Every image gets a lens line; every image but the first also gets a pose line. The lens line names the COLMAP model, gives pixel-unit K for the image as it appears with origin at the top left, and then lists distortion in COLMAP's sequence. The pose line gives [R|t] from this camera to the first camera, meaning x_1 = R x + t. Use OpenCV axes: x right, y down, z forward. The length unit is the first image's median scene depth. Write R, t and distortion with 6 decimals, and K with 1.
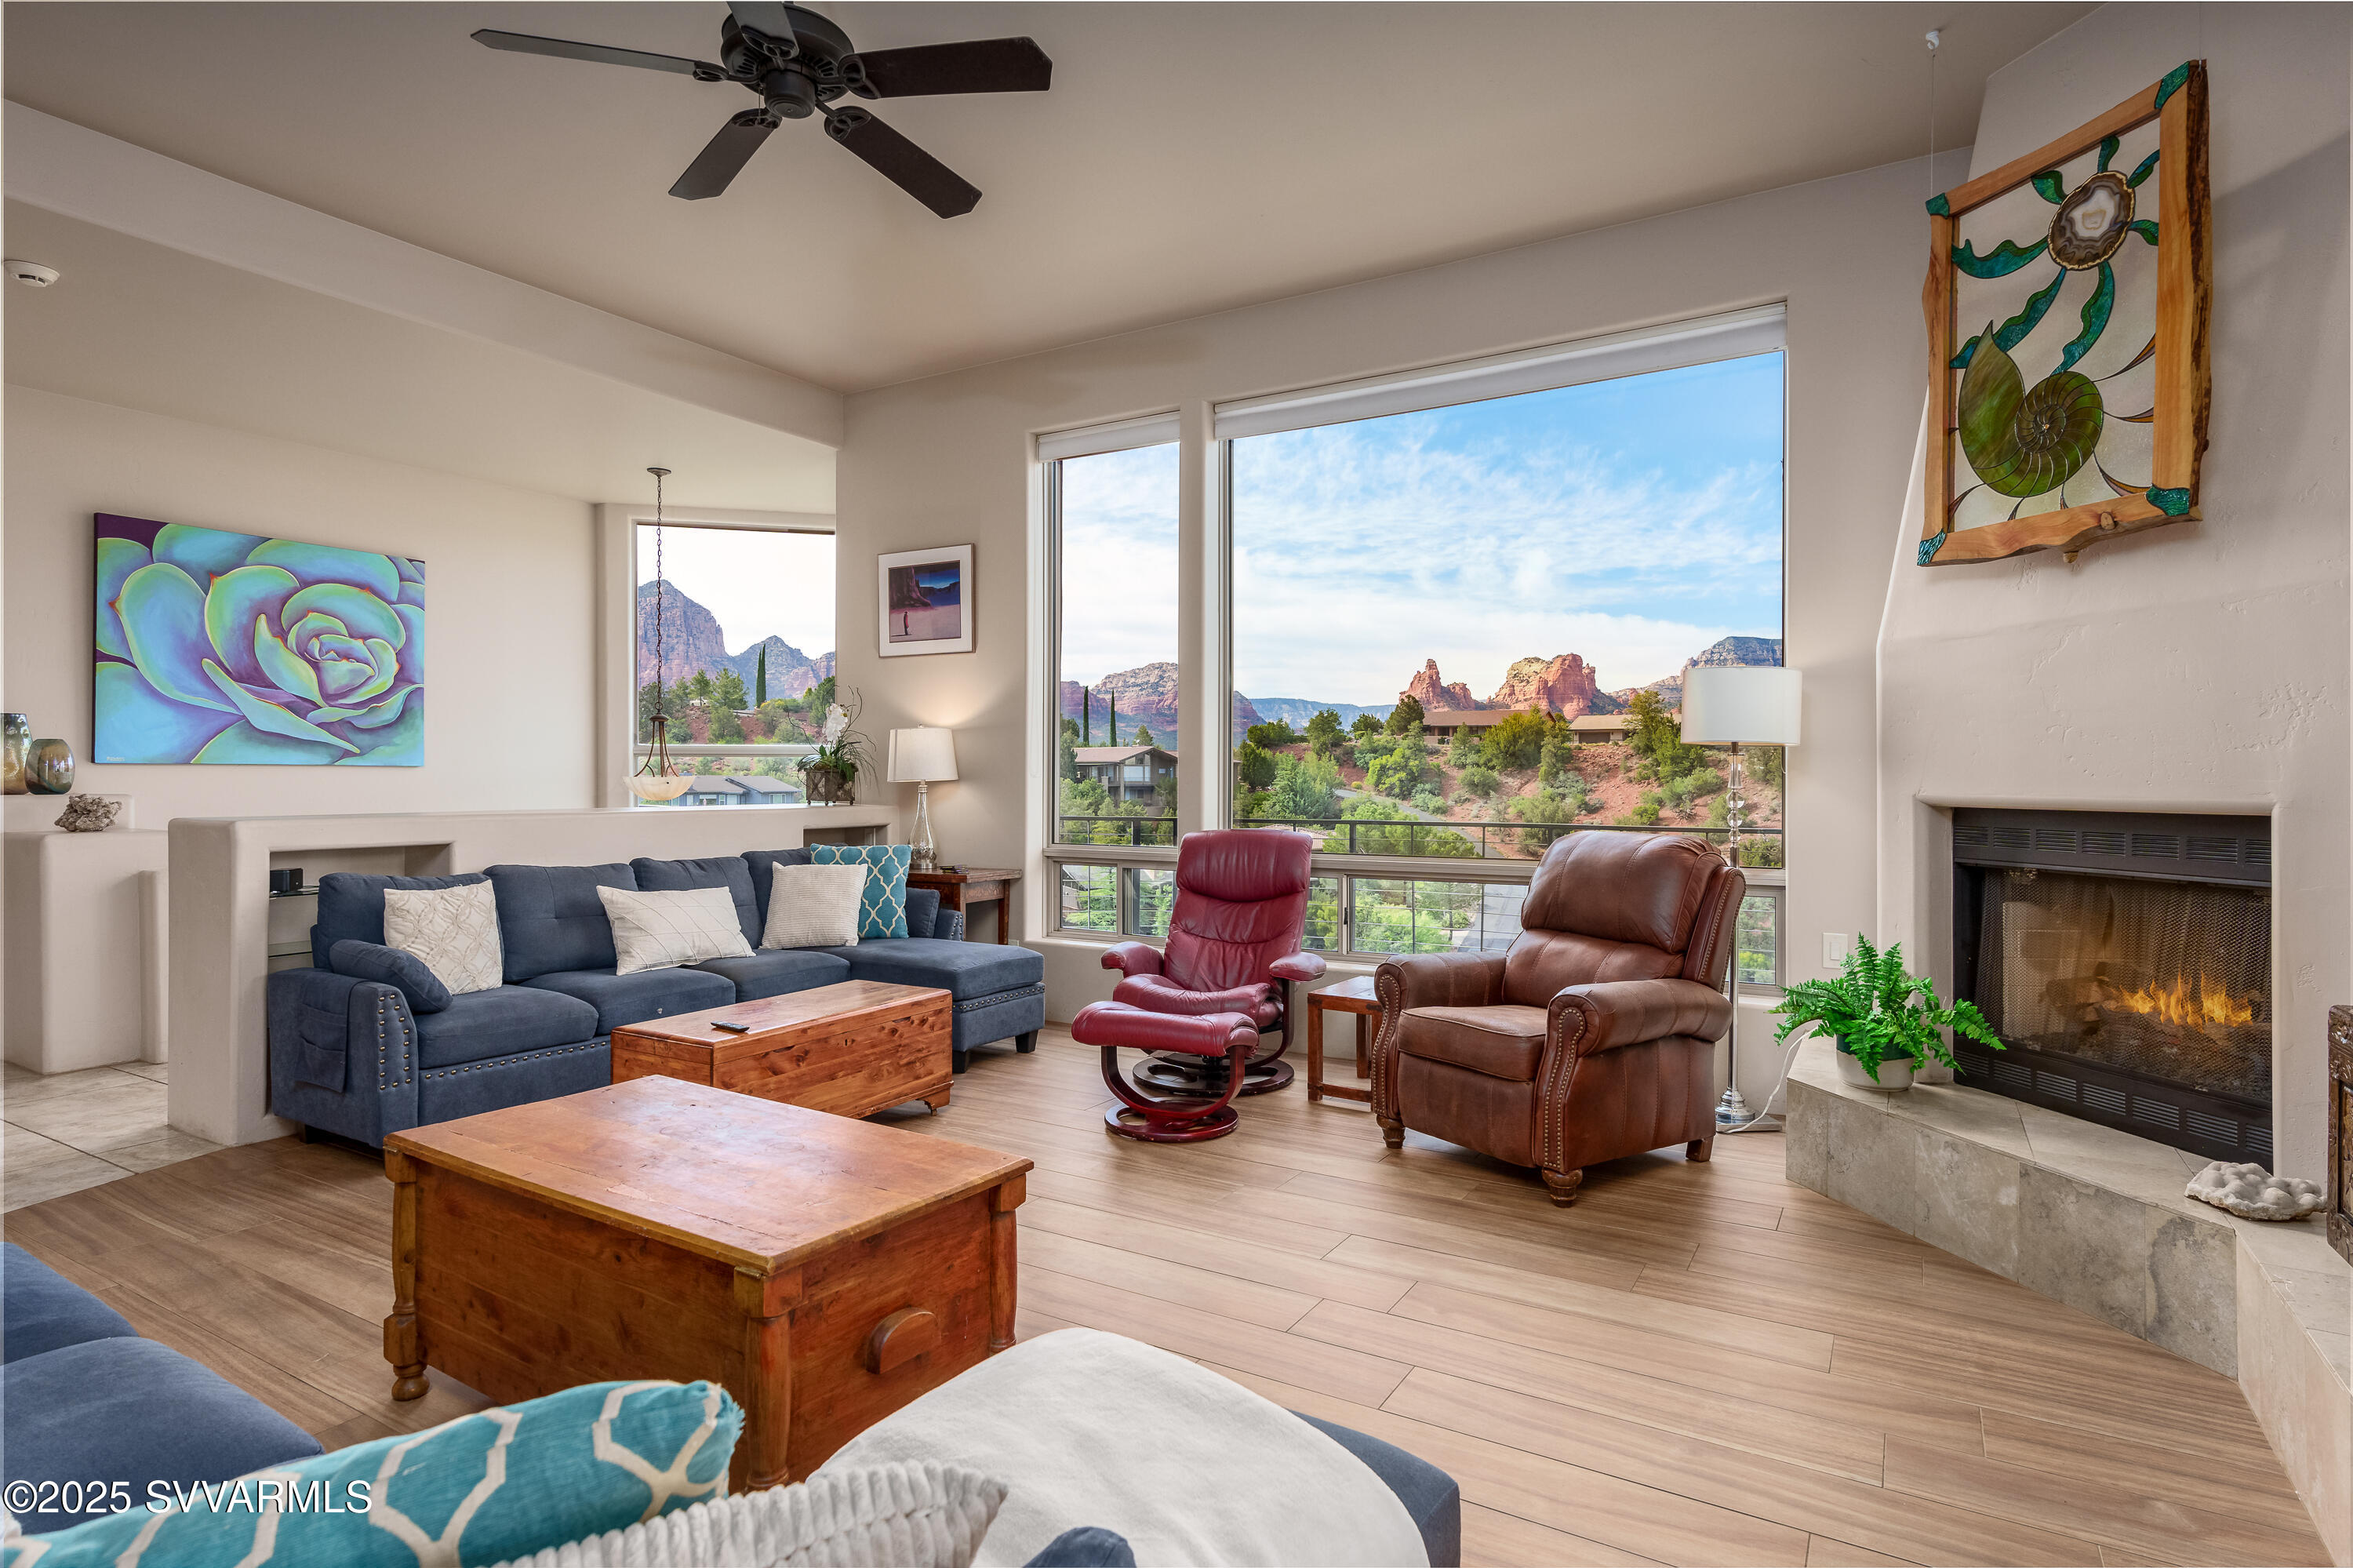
lens RADIAL K [[1222.6, 0, 1176.5], [0, 1222.6, 784.0], [0, 0, 1]] dist [0.001600, 0.000785]
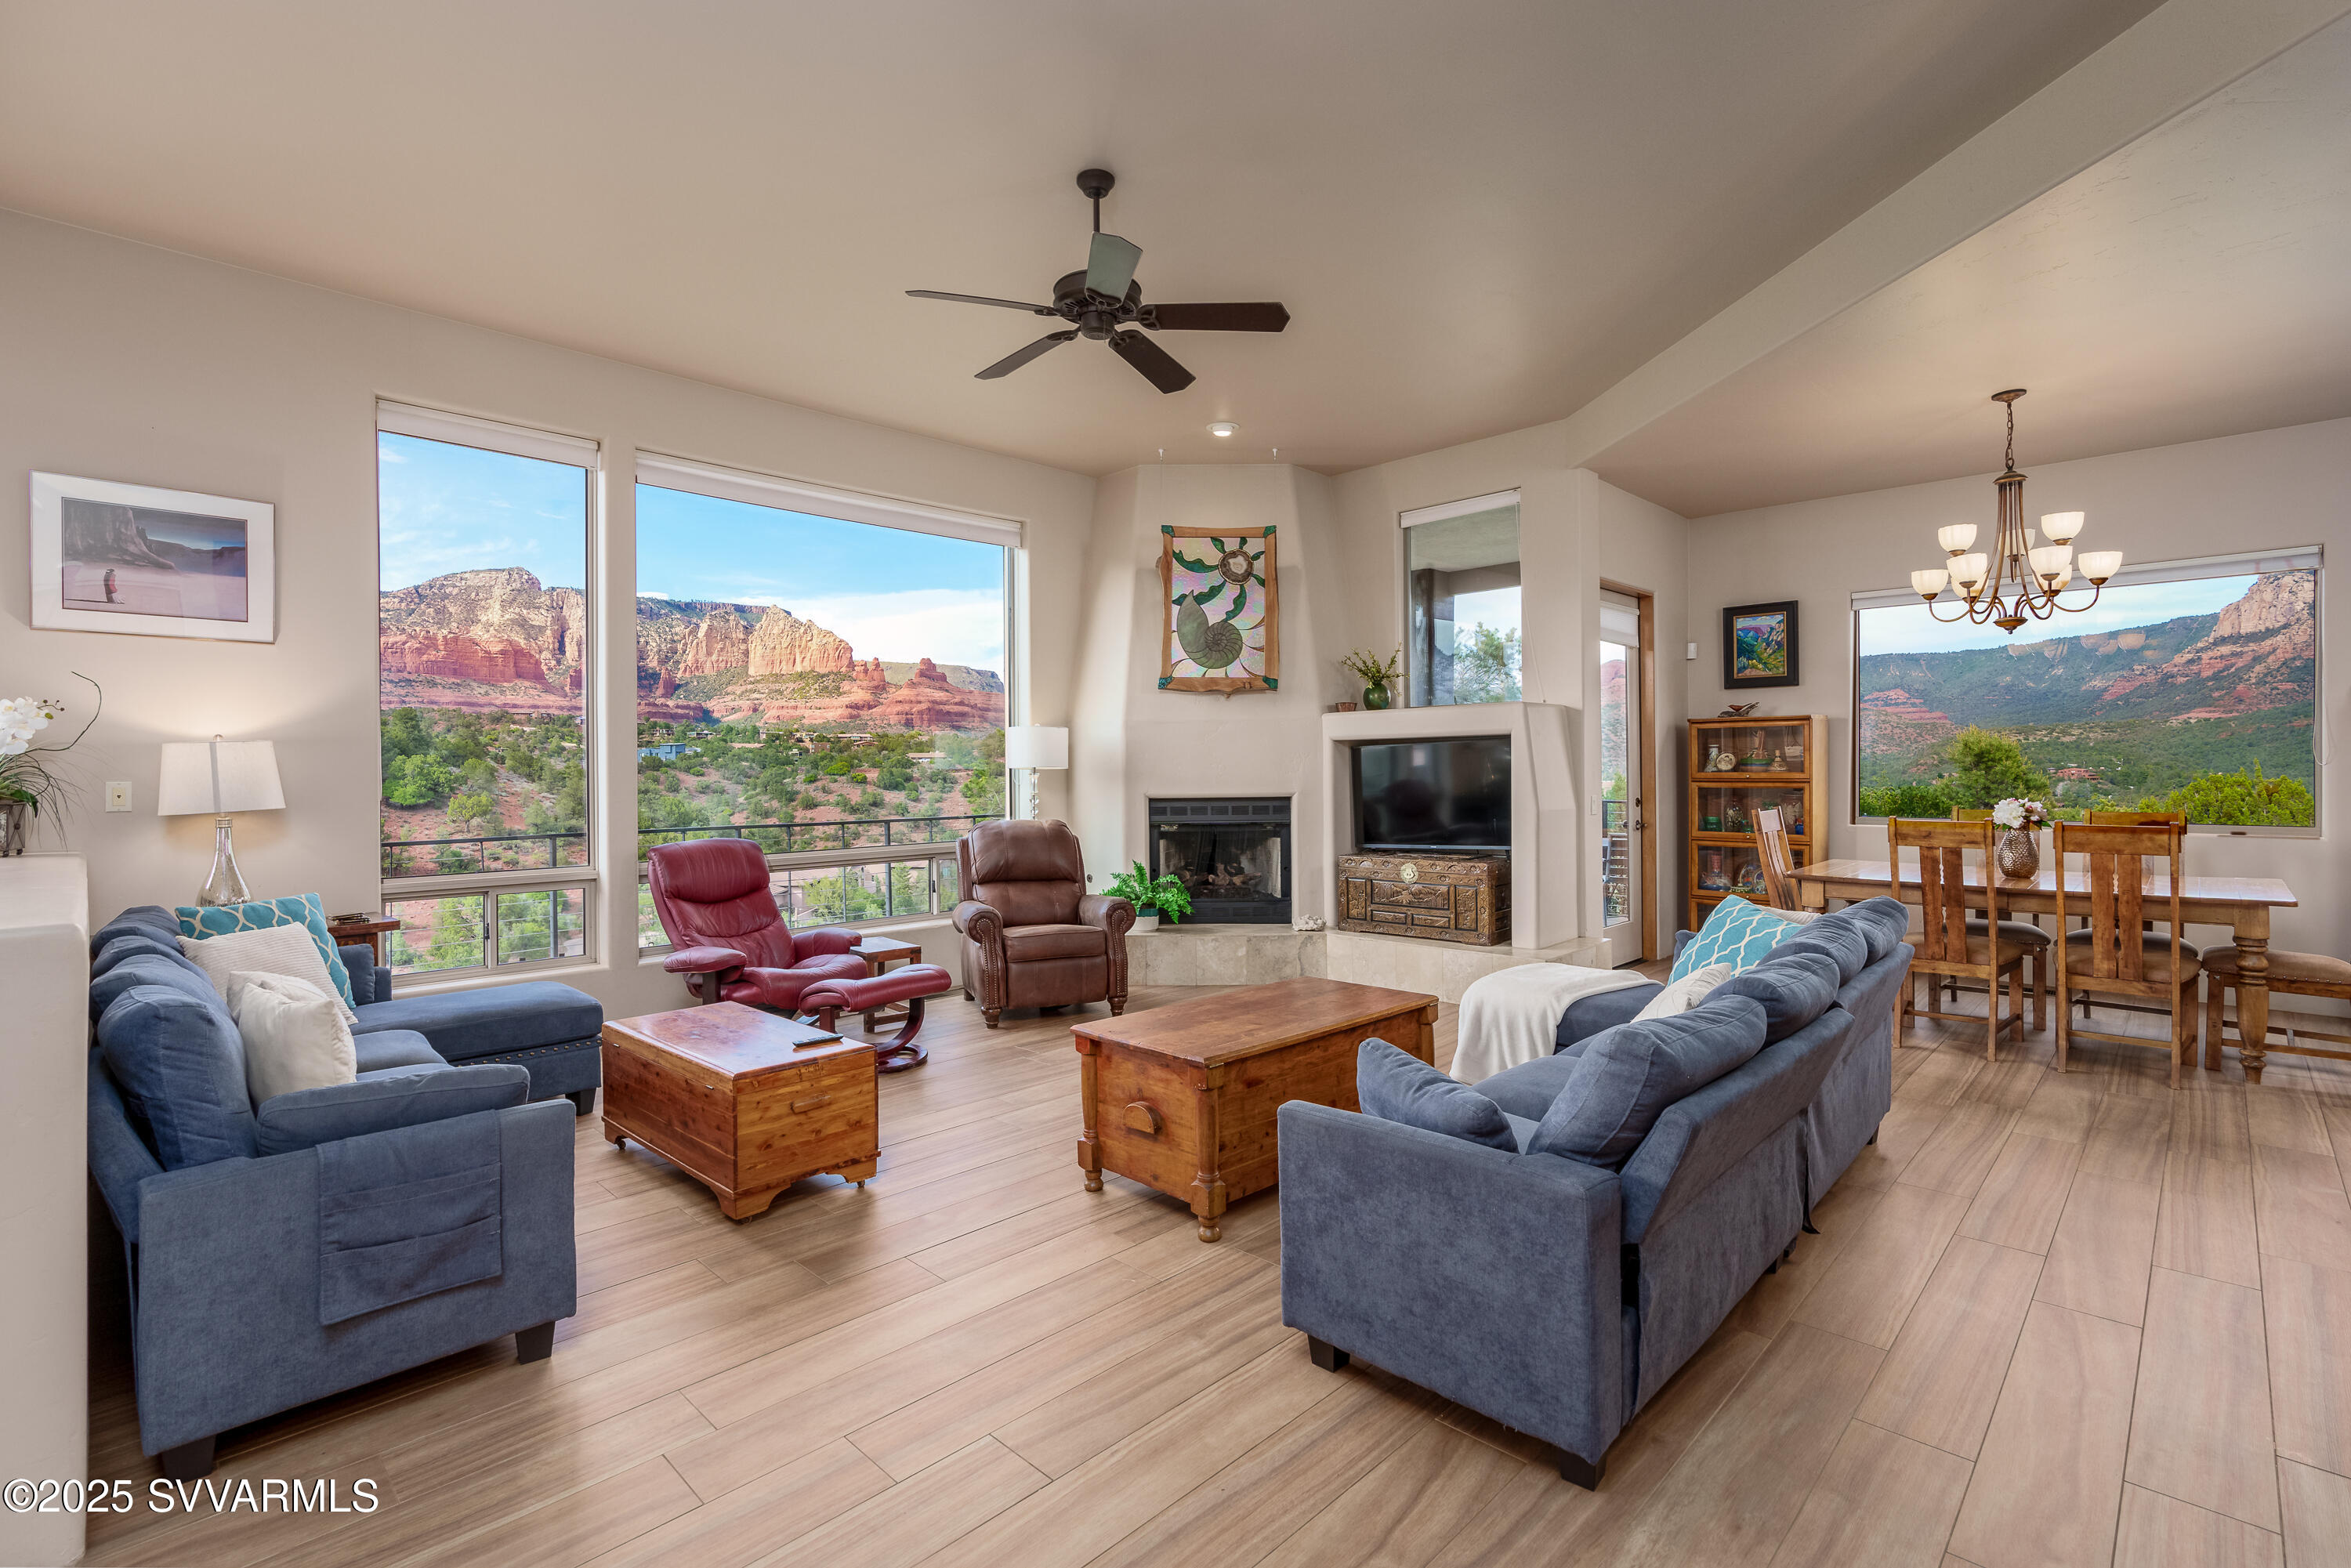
lens RADIAL K [[1078.2, 0, 1187.6], [0, 1078.2, 773.6], [0, 0, 1]] dist [-0.001952, 0.001024]
pose [[0.230833, -0.005959, 0.972975, -0.740047], [0.017949, 0.999837, 0.001865, -0.016649], [-0.972828, 0.017033, 0.230903, 0.295806]]
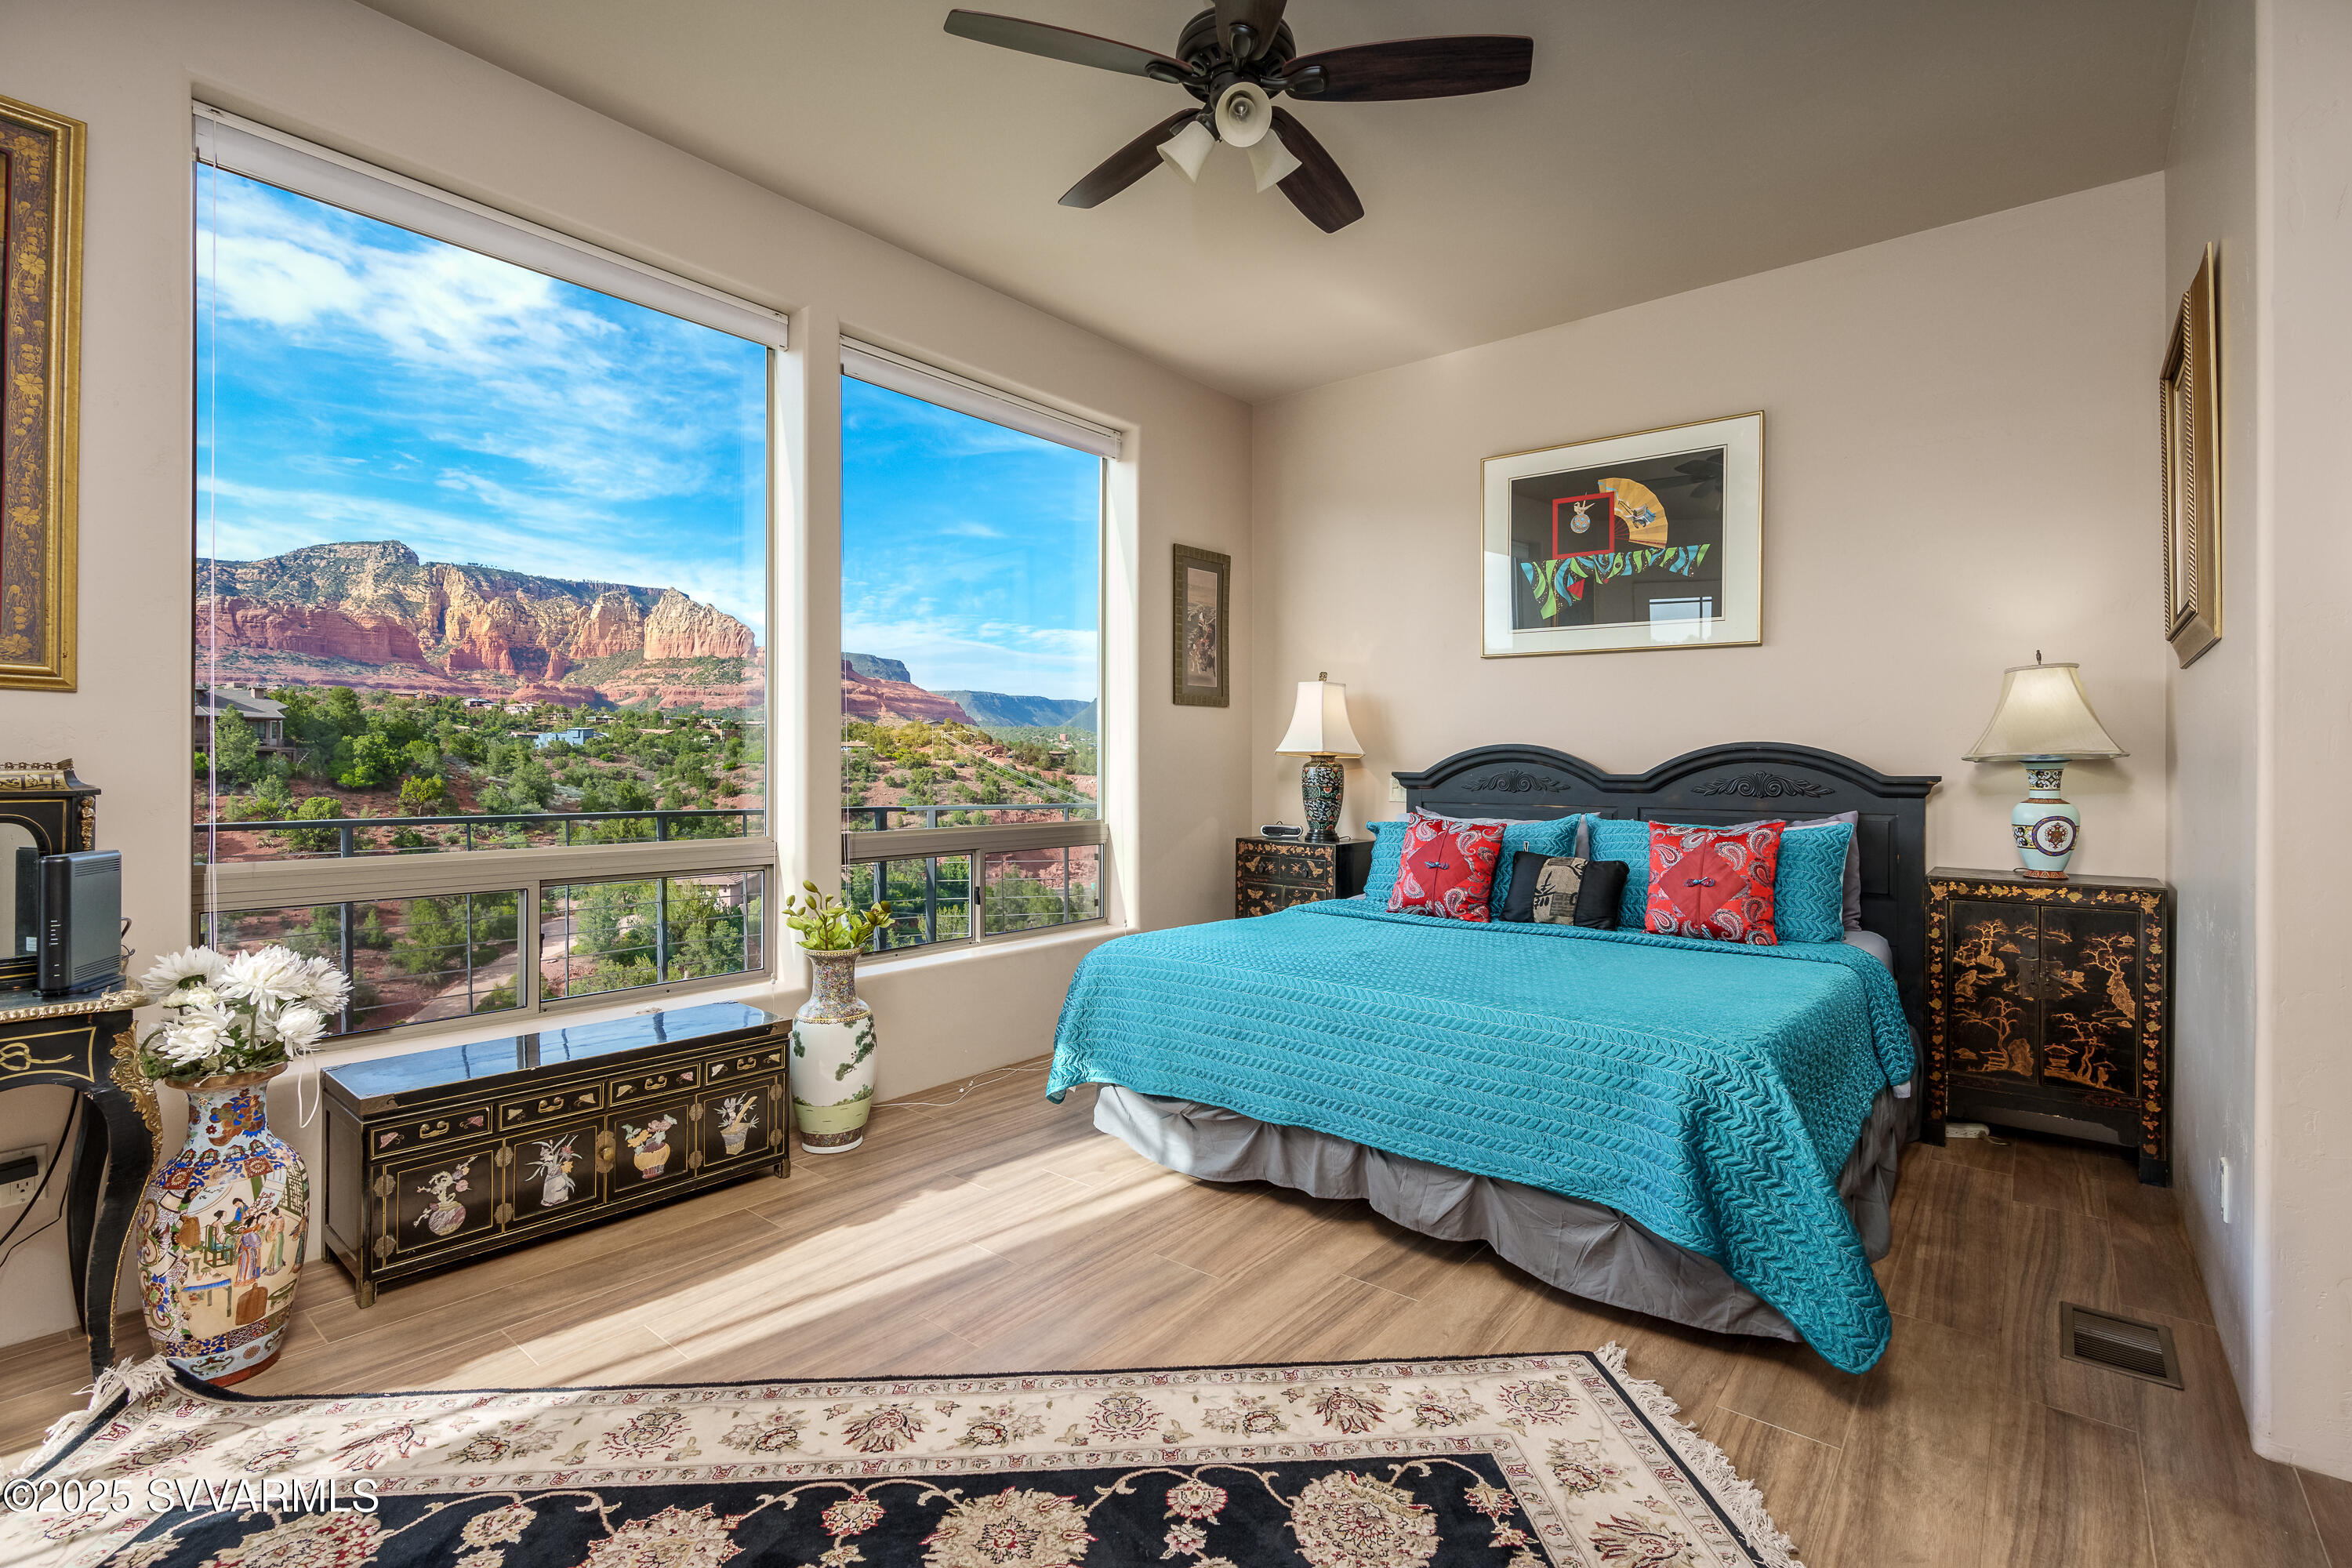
lens RADIAL K [[1068.9, 0, 1187.8], [0, 1068.9, 763.8], [0, 0, 1]] dist [-0.003103, 0.001371]
pose [[0.140437, -0.000735, 0.990089, -1.595832], [0.004895, 0.999988, 0.000048, -0.000395], [-0.990078, 0.004839, 0.140439, 1.332469]]
